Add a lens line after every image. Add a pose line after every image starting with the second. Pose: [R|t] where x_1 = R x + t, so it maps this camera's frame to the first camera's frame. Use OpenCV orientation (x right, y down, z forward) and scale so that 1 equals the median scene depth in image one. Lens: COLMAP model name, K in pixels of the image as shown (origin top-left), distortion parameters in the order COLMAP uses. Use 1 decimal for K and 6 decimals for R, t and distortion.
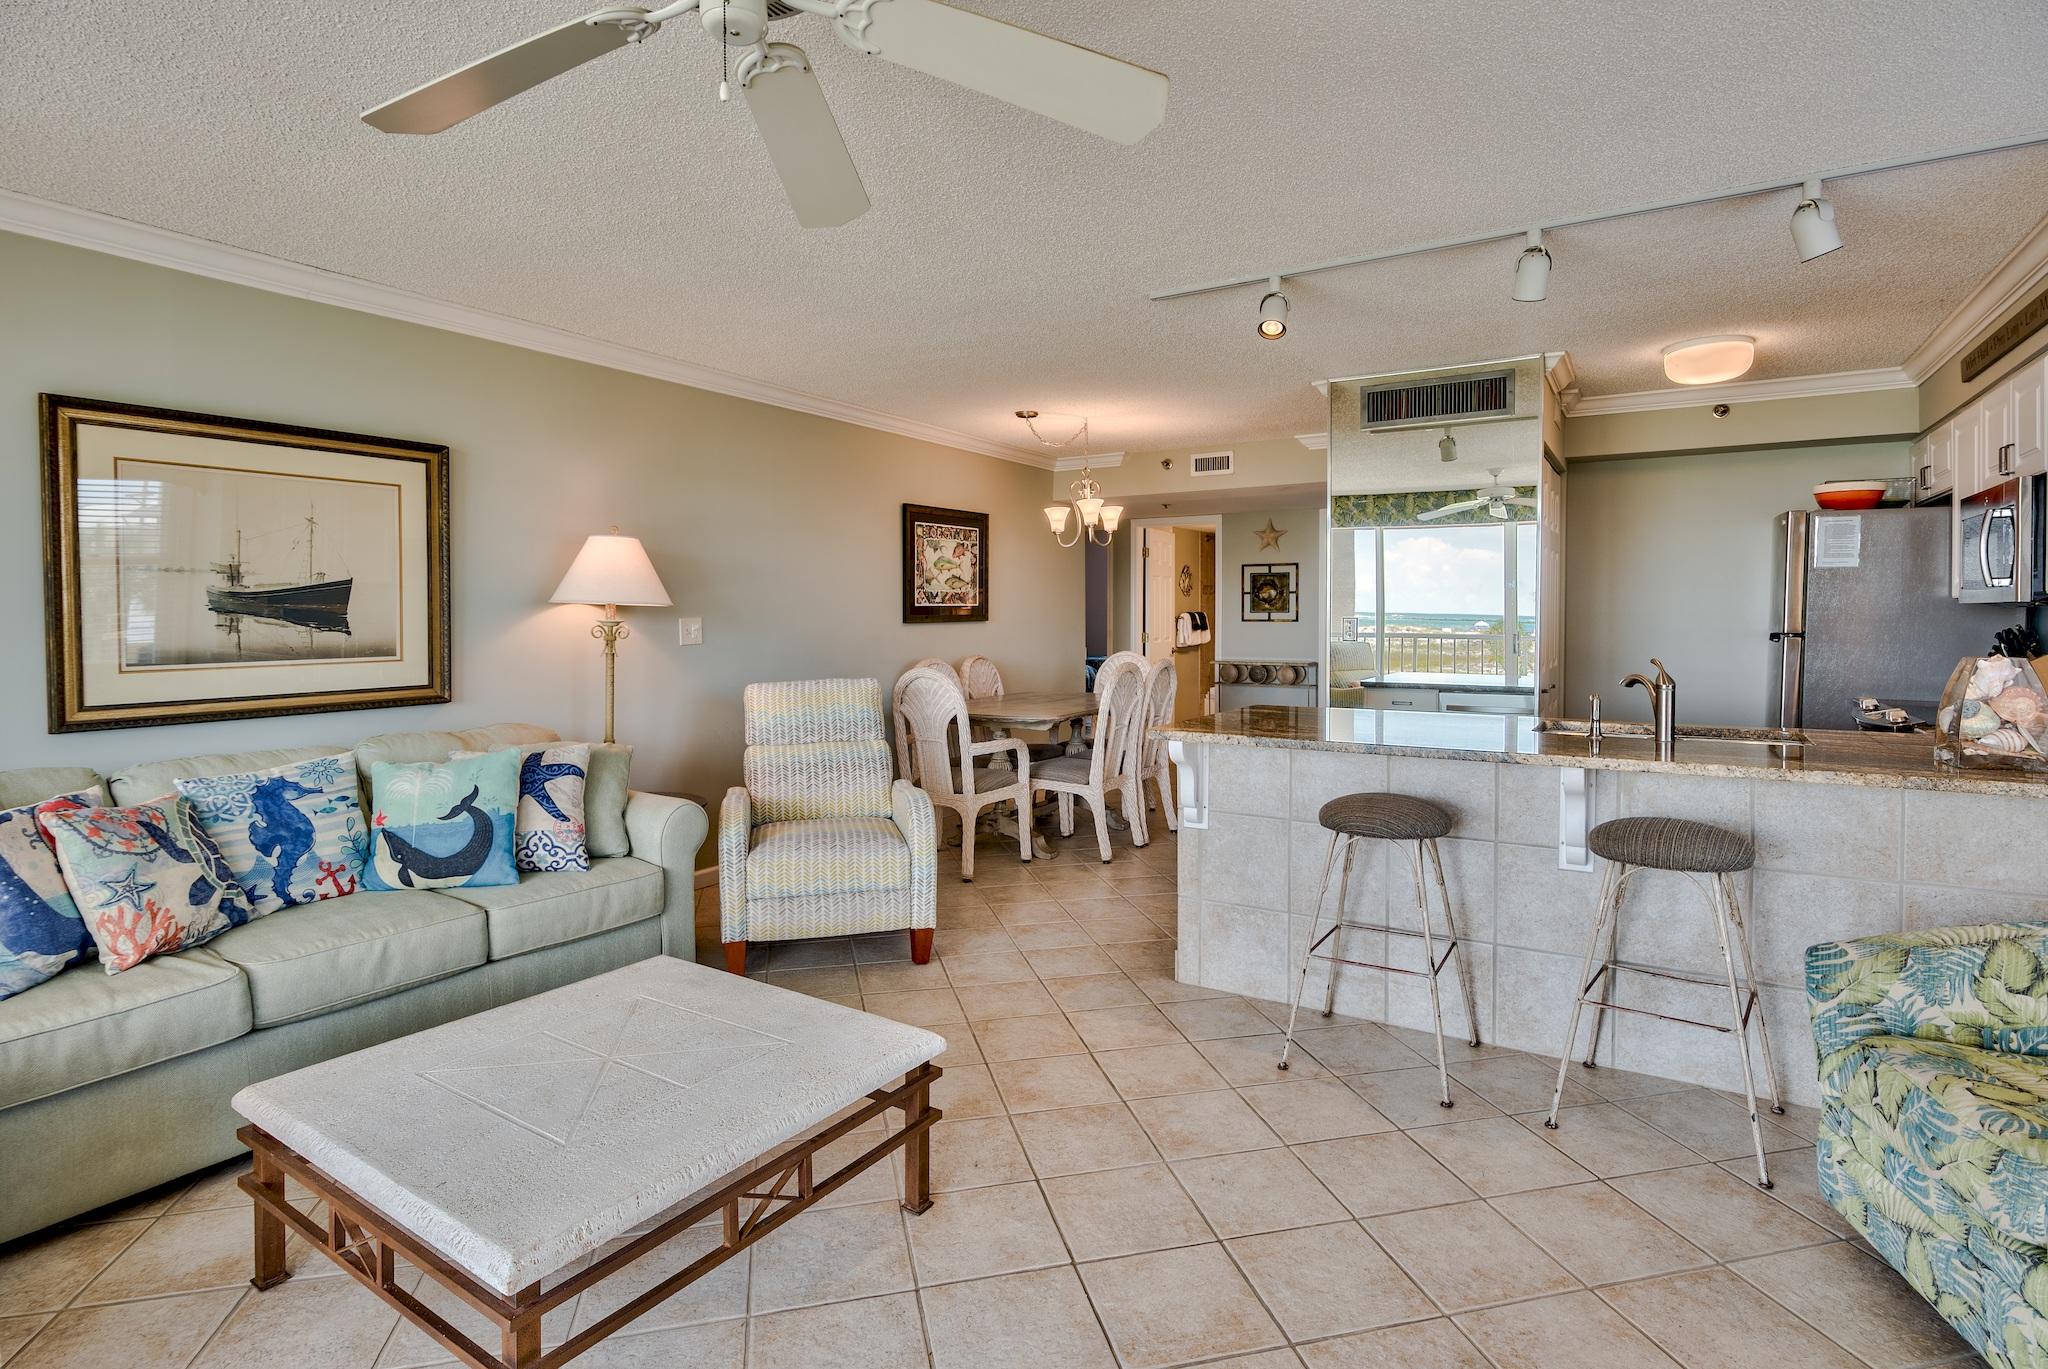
lens RADIAL K [[1014.7, 0, 1025.0], [0, 1014.7, 641.7], [0, 0, 1]] dist [0.001457, 0.000130]
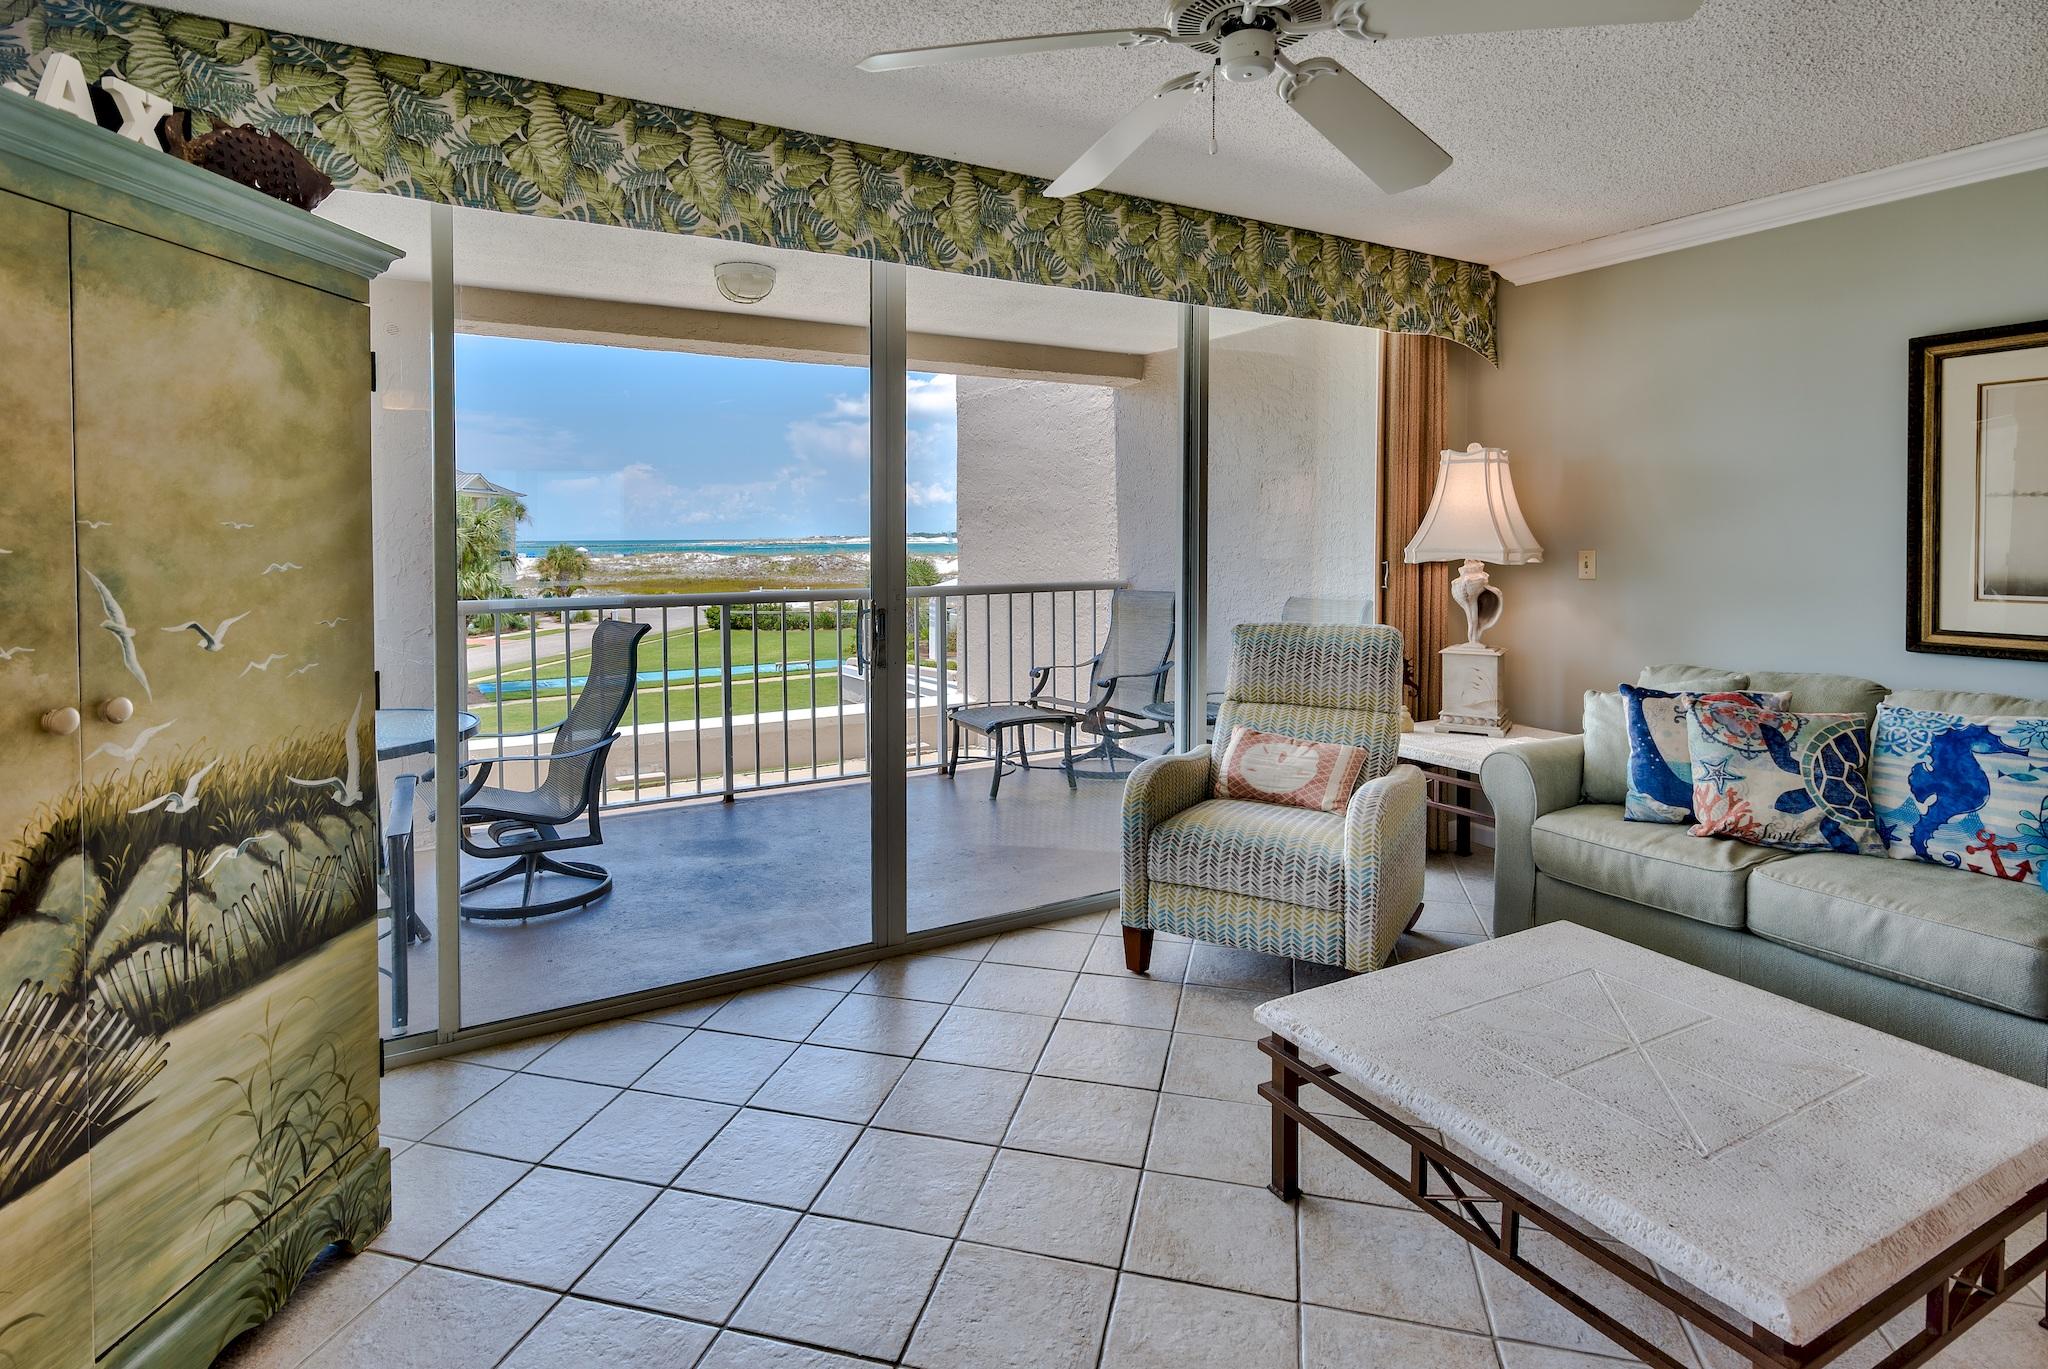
lens RADIAL K [[1056.8, 0, 999.0], [0, 1056.8, 550.5], [0, 0, 1]] dist [-0.013804, 0.002161]
pose [[-0.480644, 0.017796, -0.876735, 0.416576], [-0.017874, 0.999388, 0.030085, -0.028004], [0.876734, 0.030130, -0.480031, 0.587907]]
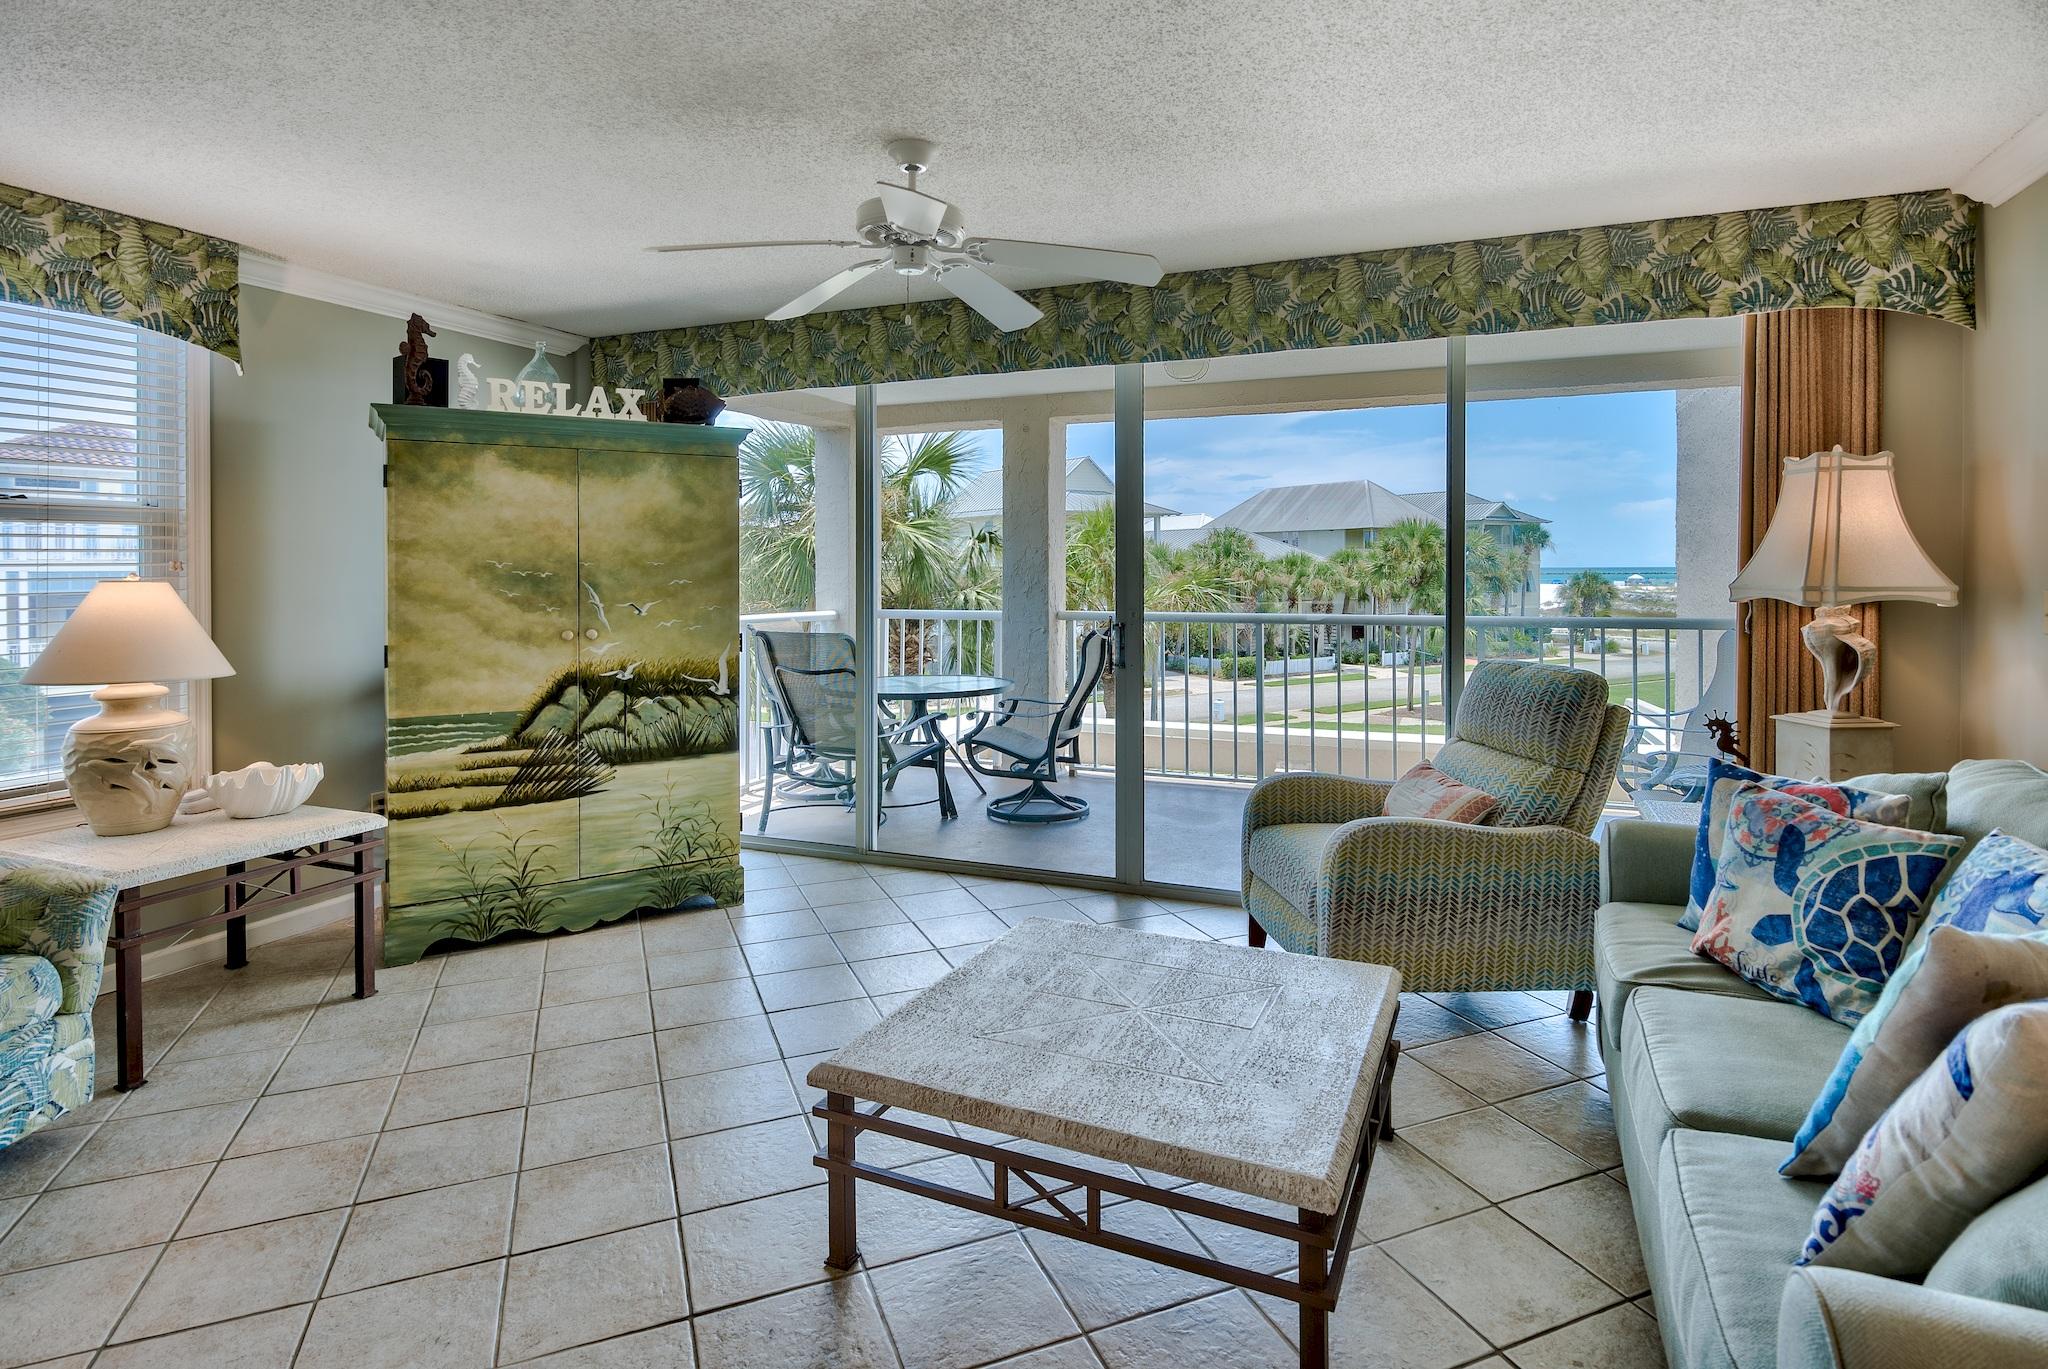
lens RADIAL K [[1053.5, 0, 1022.1], [0, 1053.5, 564.5], [0, 0, 1]] dist [-0.001833, -0.001078]
pose [[-0.987425, 0.007321, -0.157918, -0.076905], [0.003321, 0.999667, 0.025583, -0.046799], [0.158052, 0.024736, -0.987121, 1.279780]]
